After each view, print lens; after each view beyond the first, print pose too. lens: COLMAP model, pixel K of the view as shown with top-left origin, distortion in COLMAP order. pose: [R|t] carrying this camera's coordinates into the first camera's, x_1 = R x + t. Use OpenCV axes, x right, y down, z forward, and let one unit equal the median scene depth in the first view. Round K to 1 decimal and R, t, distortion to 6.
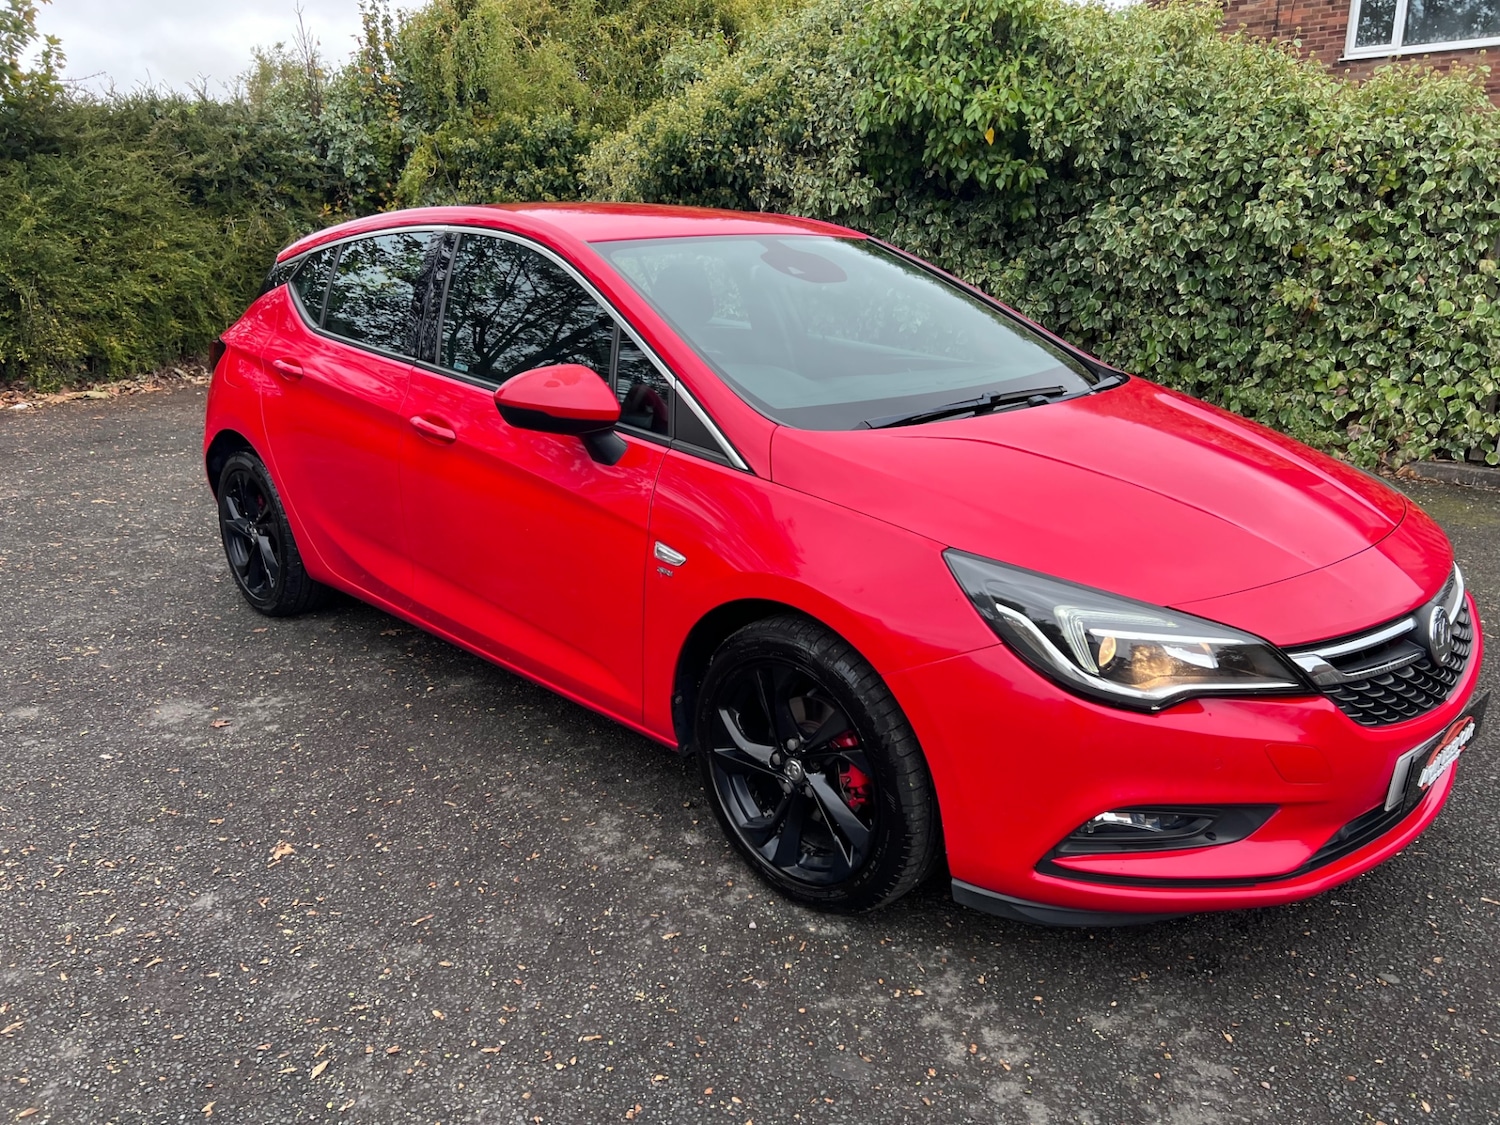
lens RADIAL K [[1113.3, 0, 752.3], [0, 1113.3, 534.6], [0, 0, 1]] dist [0.048069, -0.049286]
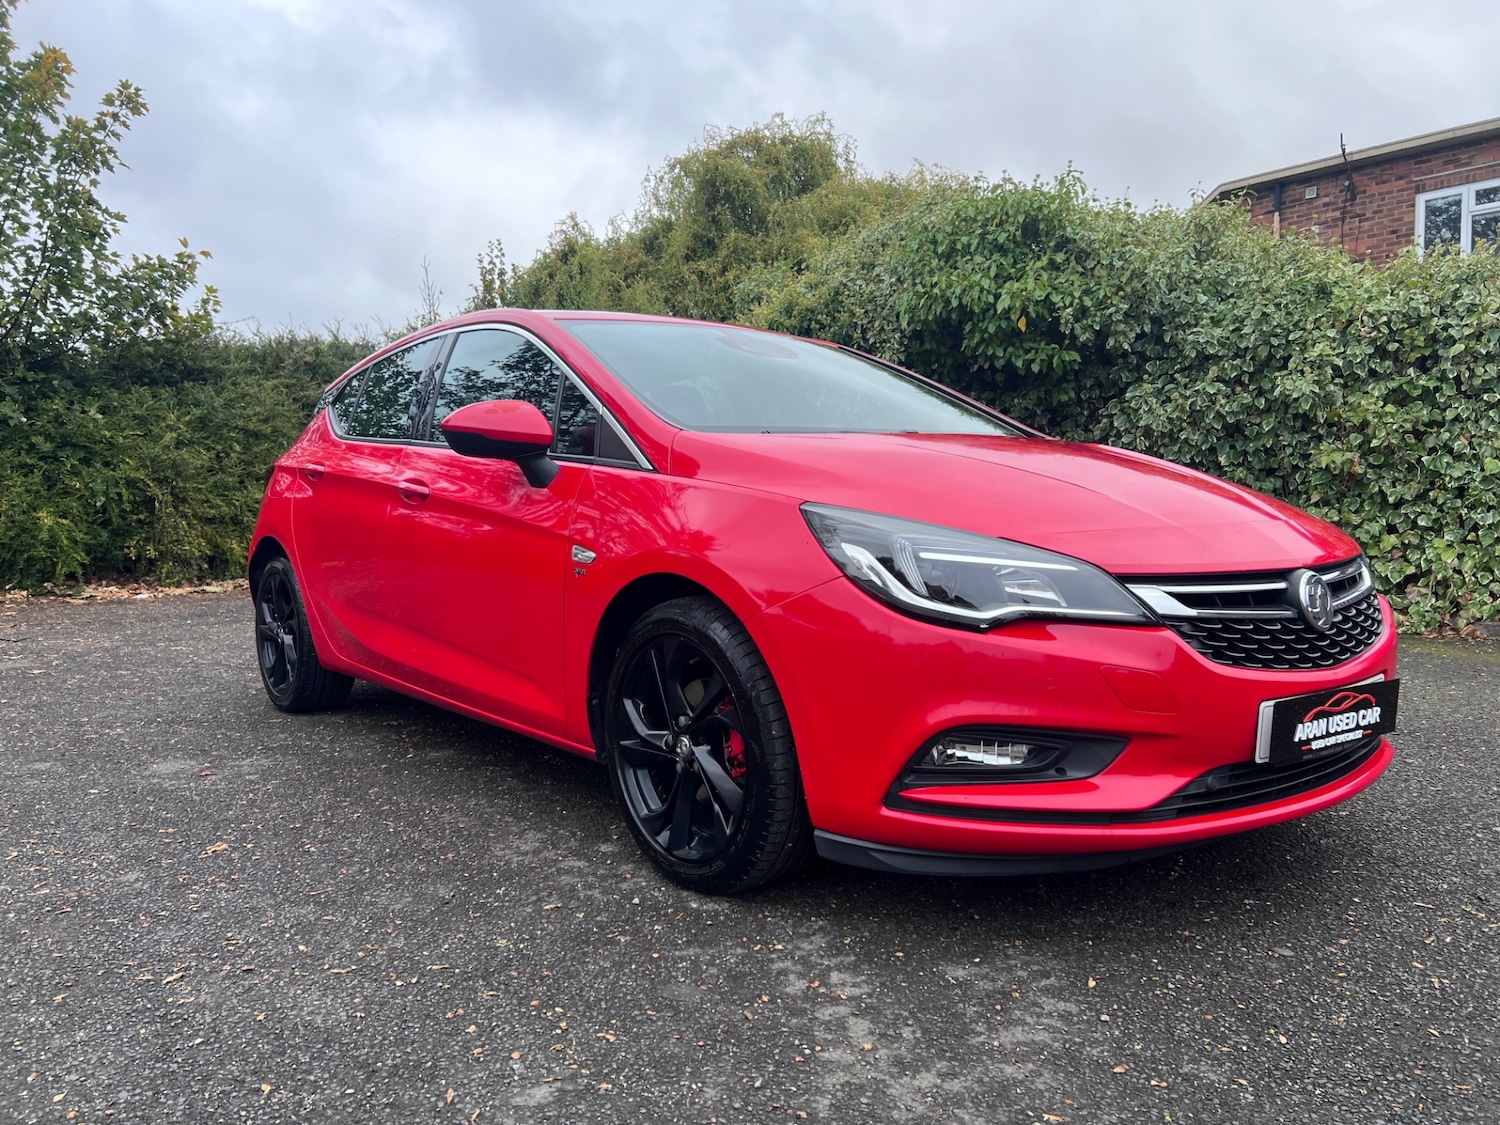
lens RADIAL K [[1106.9, 0, 753.1], [0, 1106.9, 557.5], [0, 0, 1]] dist [0.048983, -0.050341]
pose [[0.994758, -0.007956, -0.101943, 0.066094], [-0.012828, 0.979381, -0.201612, 0.078615], [0.101445, 0.201863, 0.974146, -0.005873]]
